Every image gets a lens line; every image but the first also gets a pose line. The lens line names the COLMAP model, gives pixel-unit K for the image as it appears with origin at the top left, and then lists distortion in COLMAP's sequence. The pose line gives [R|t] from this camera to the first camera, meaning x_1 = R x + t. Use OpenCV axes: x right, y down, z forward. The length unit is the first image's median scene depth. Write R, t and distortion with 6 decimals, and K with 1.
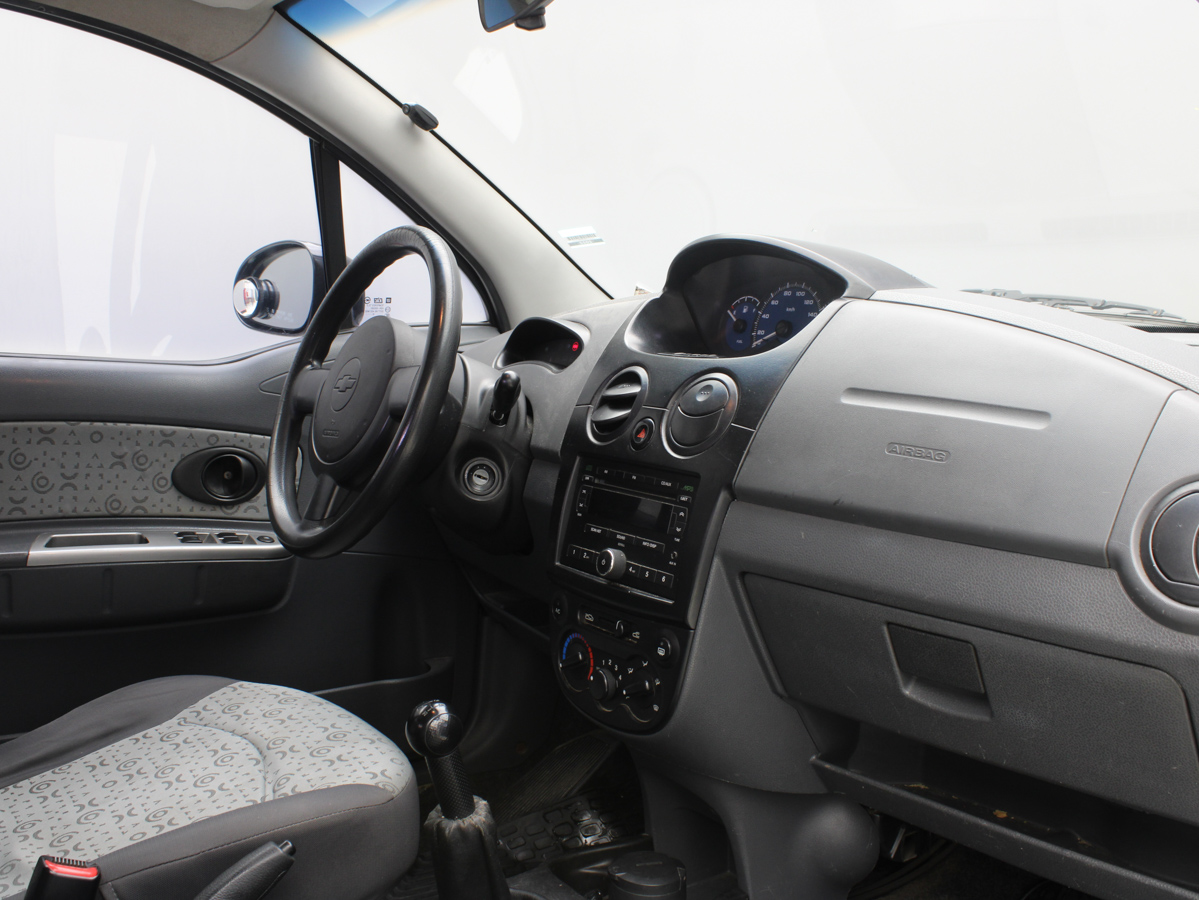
lens RADIAL K [[1206.2, 0, 588.4], [0, 1206.2, 448.2], [0, 0, 1]] dist [-0.103985, 0.000000]
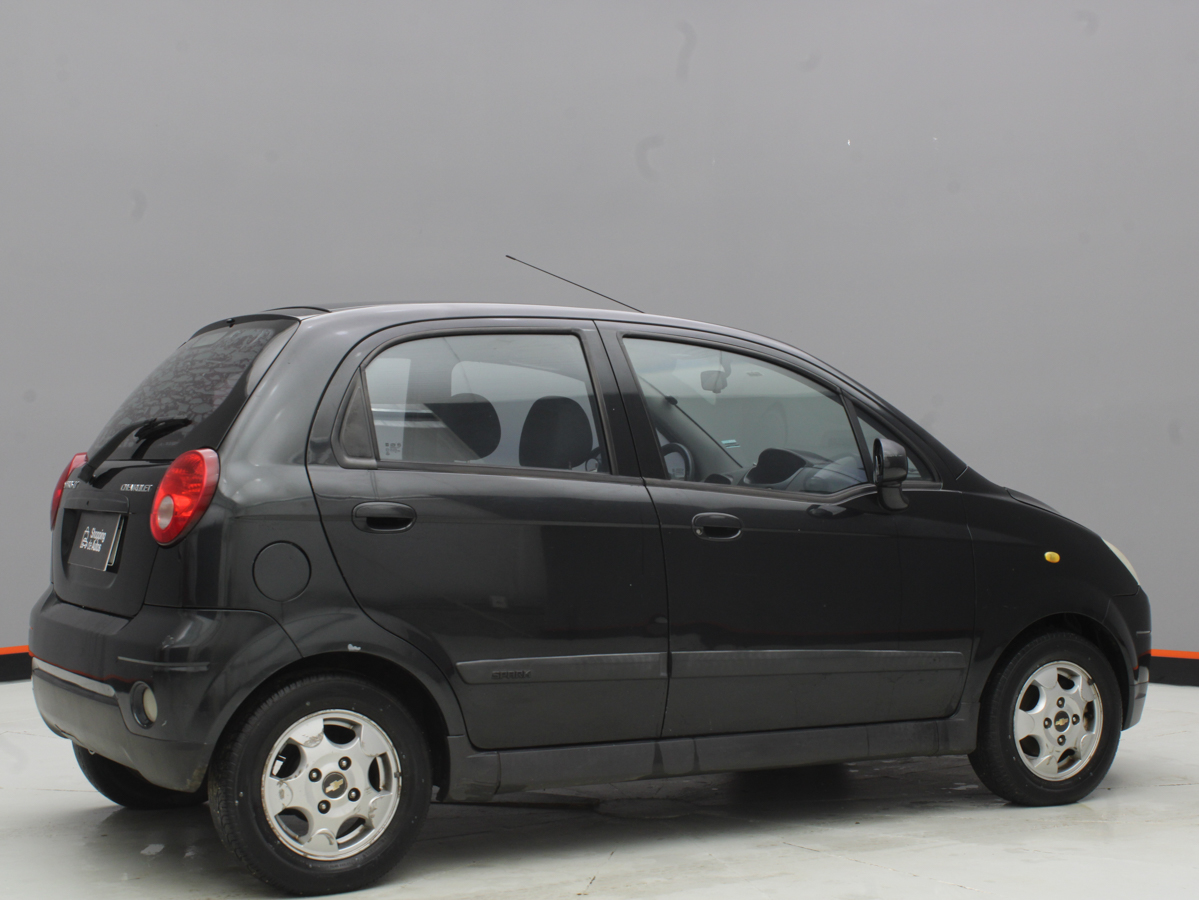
lens RADIAL K [[1975.3, 0, 597.5], [0, 1975.3, 449.4], [0, 0, 1]] dist [-0.103863, 0.000000]
pose [[0.997394, 0.005617, -0.071927, 0.018535], [-0.015505, 0.990357, -0.137671, 0.561275], [0.070460, 0.138427, 0.987863, -4.248780]]
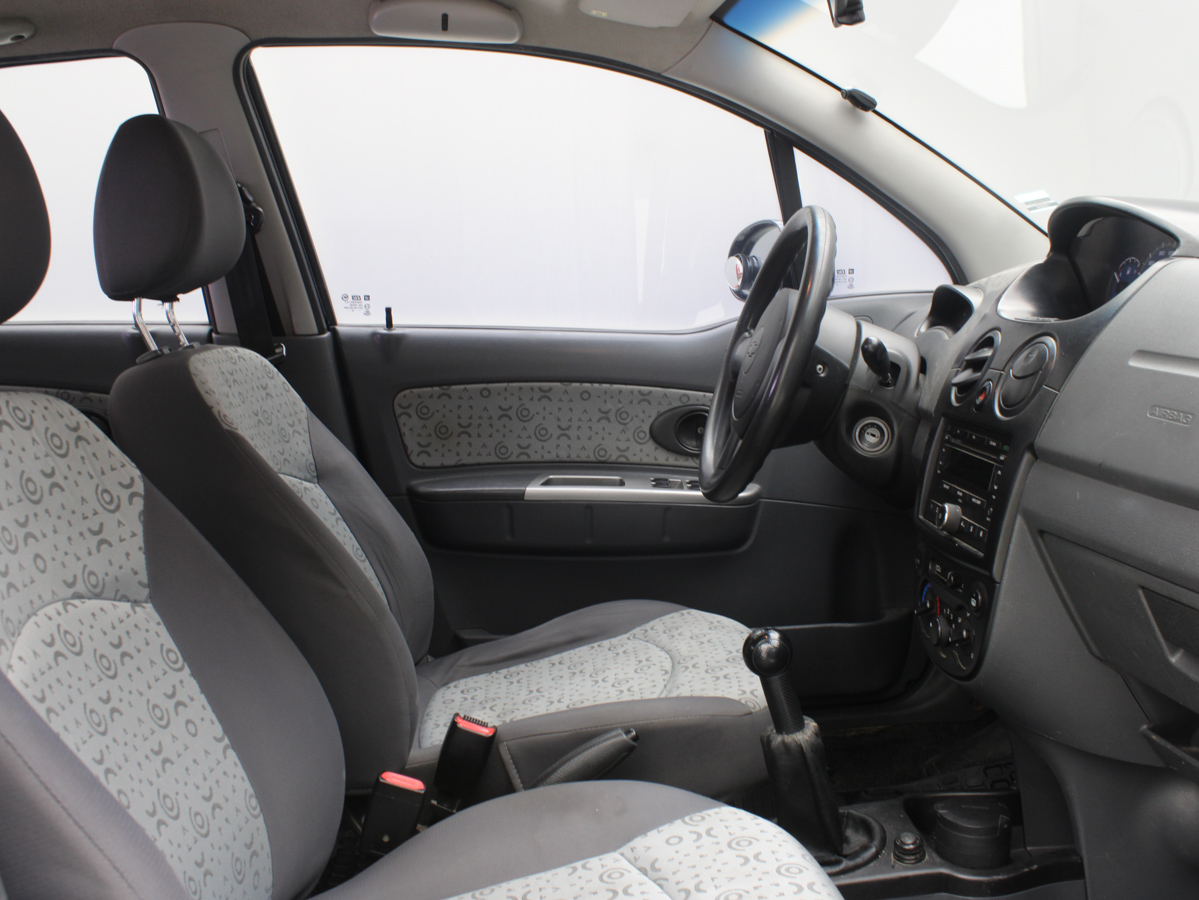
lens RADIAL K [[1206.2, 0, 605.4], [0, 1206.2, 446.0], [0, 0, 1]] dist [-0.103985, 0.000000]
pose [[0.860787, 0.028439, -0.508170, 0.262448], [-0.014994, 0.999421, 0.030534, 0.004605], [0.508744, -0.018663, 0.860715, -0.048735]]
